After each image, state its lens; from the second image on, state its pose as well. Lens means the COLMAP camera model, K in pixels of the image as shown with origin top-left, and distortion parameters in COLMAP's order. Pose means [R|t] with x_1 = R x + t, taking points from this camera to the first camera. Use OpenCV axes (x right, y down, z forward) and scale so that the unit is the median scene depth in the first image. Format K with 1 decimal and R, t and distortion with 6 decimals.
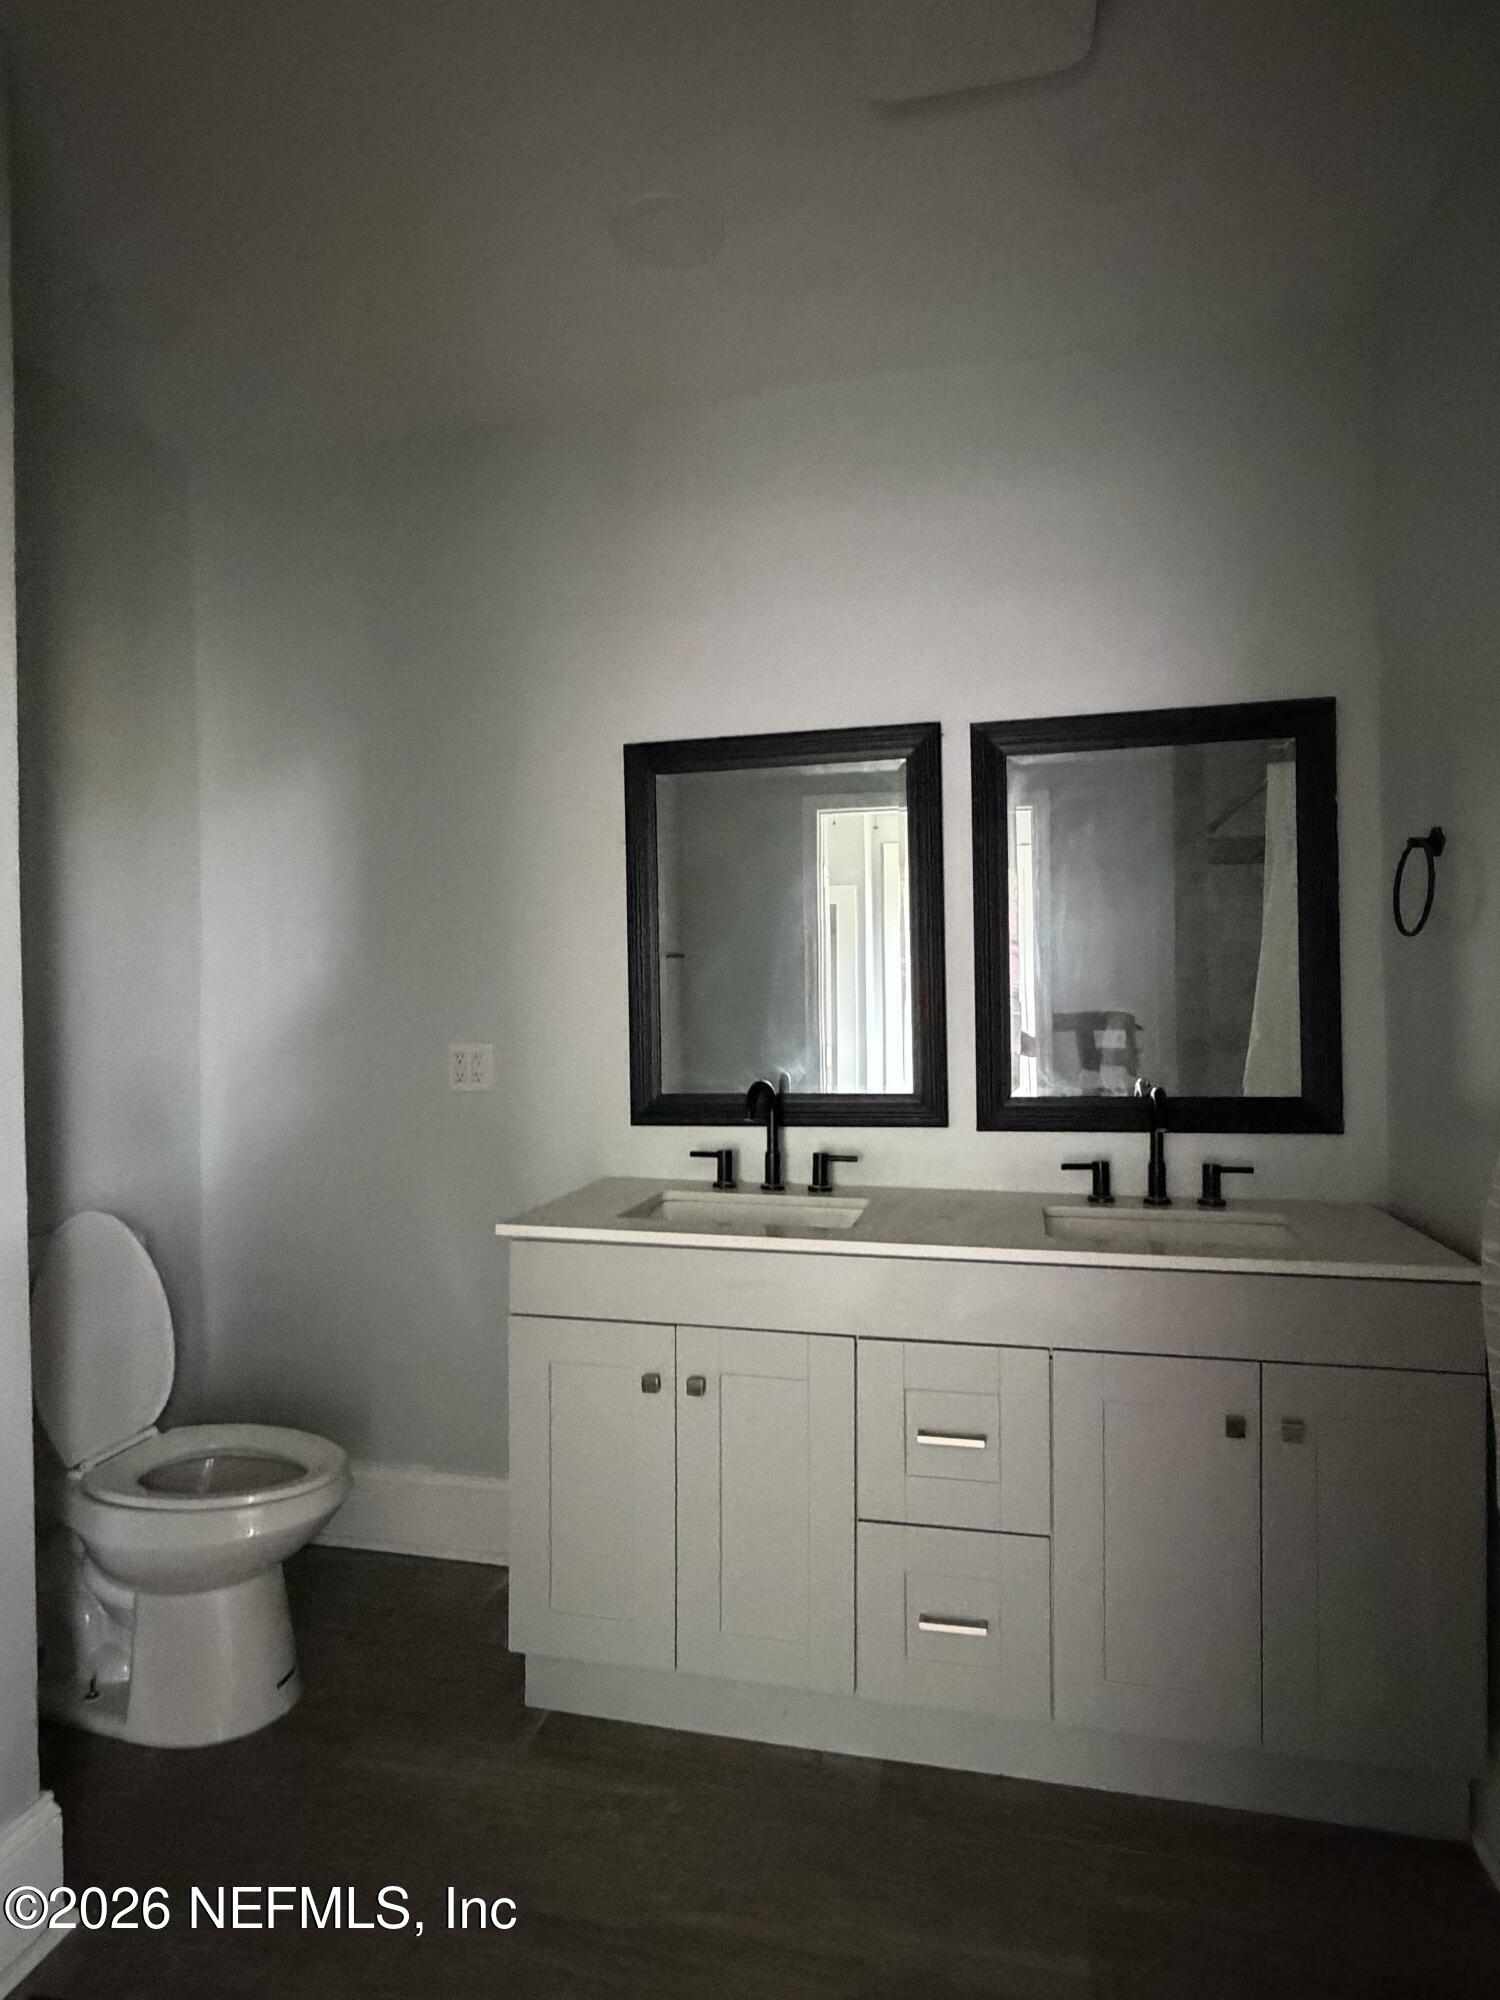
lens RADIAL K [[1122.4, 0, 747.1], [0, 1122.4, 999.0], [0, 0, 1]] dist [-0.002146, 0.000204]
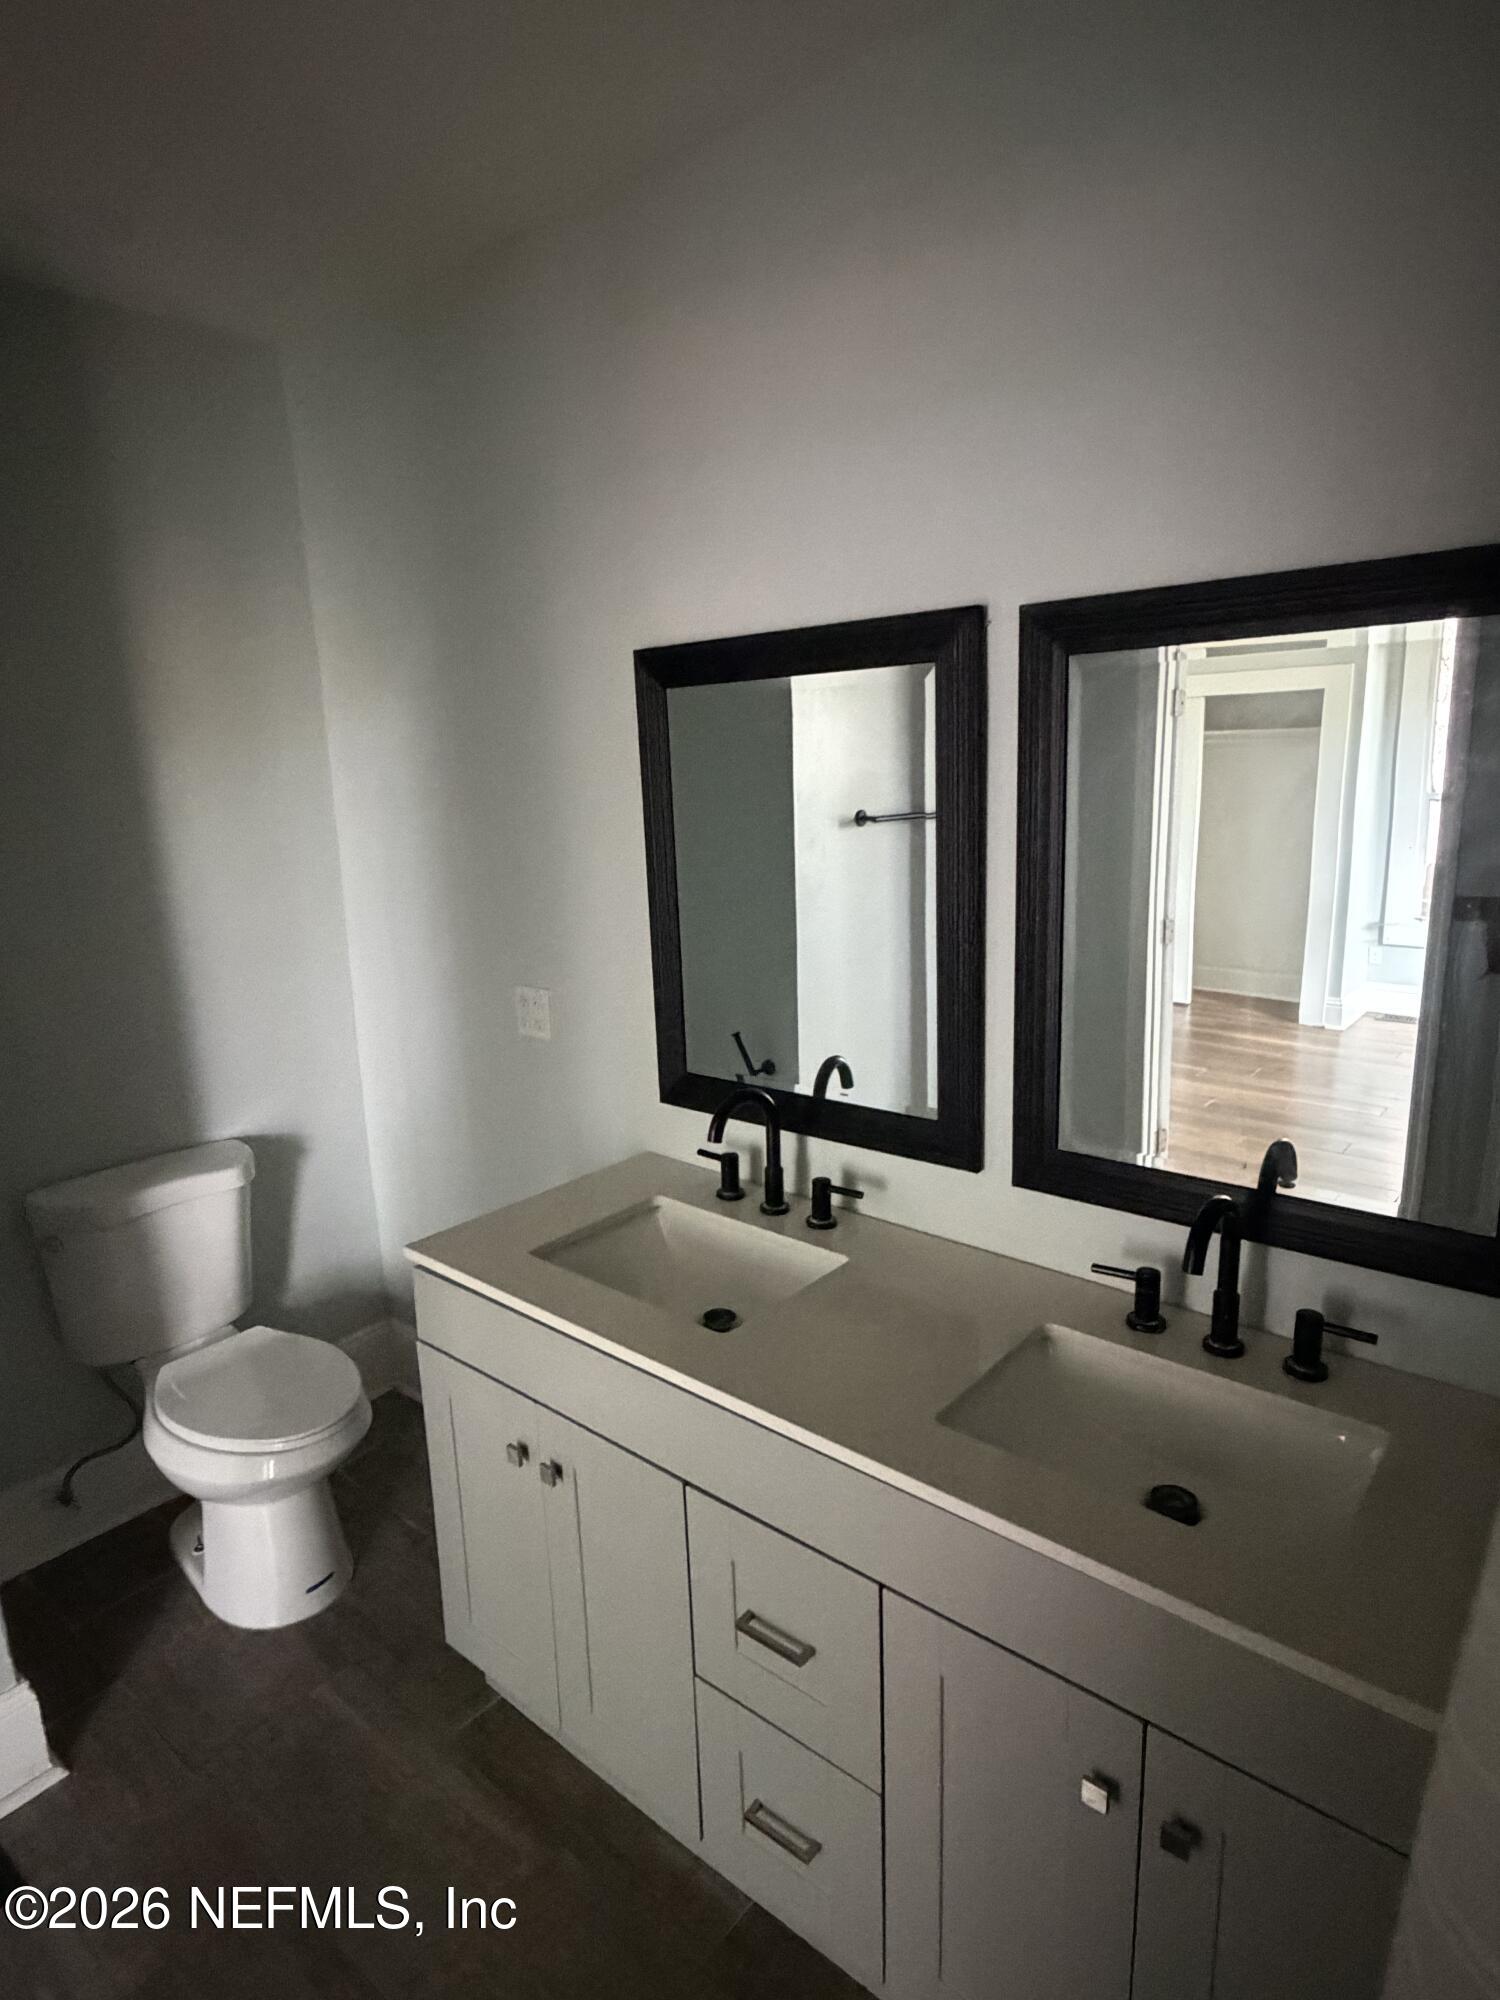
lens RADIAL K [[1122.4, 0, 754.8], [0, 1122.4, 999.8], [0, 0, 1]] dist [-0.002146, 0.000204]
pose [[0.894262, 0.076158, -0.441016, 0.367077], [0.022380, 0.976572, 0.214024, -0.162654], [0.446984, -0.201264, 0.871607, 0.302358]]
